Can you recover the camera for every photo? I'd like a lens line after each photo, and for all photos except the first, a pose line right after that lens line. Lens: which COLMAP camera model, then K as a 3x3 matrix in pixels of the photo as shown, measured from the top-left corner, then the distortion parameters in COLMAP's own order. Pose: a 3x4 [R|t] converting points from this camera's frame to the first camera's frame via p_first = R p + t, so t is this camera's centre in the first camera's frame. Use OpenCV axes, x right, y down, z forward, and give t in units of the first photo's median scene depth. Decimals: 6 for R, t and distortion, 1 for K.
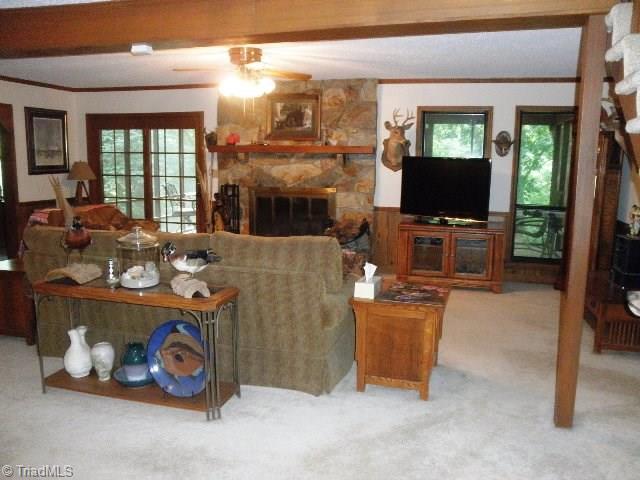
lens RADIAL K [[529.8, 0, 325.9], [0, 529.8, 243.2], [0, 0, 1]] dist [-0.119765, 0.109128]
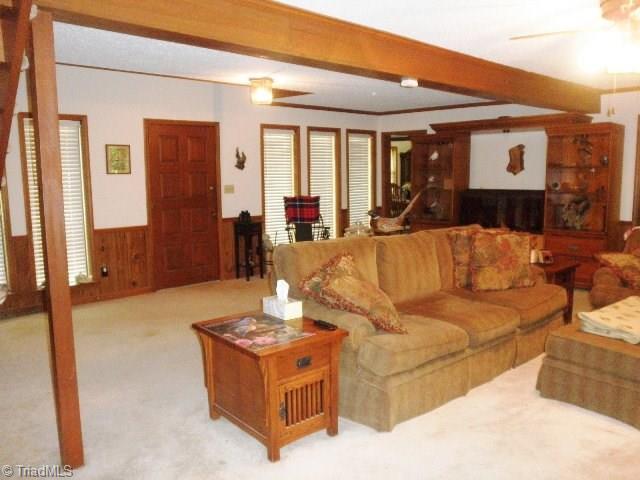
lens RADIAL K [[529.8, 0, 325.9], [0, 529.8, 243.2], [0, 0, 1]] dist [-0.119765, 0.109128]
pose [[-0.545282, 0.095263, -0.832822, 0.387521], [-0.131568, 0.971481, 0.197267, -0.105316], [0.827863, 0.217139, -0.517197, 0.737830]]
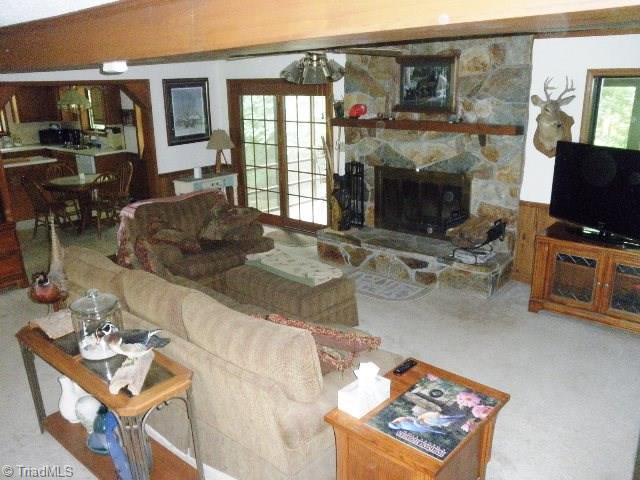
lens RADIAL K [[529.8, 0, 325.9], [0, 529.8, 243.2], [0, 0, 1]] dist [-0.119765, 0.109128]
pose [[0.910108, 0.094461, -0.403460, 0.147592], [-0.036672, 0.988211, 0.148644, -0.110916], [0.412744, -0.120486, 0.902843, 0.172500]]
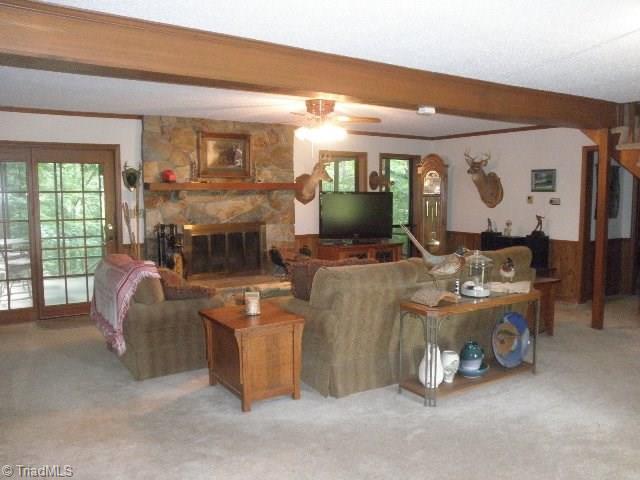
lens RADIAL K [[529.8, 0, 325.9], [0, 529.8, 243.2], [0, 0, 1]] dist [-0.119765, 0.109128]
pose [[0.670143, -0.086921, 0.737125, -0.704065], [0.127413, 0.991849, 0.001122, -0.044191], [-0.731214, 0.093168, 0.675756, 0.171057]]
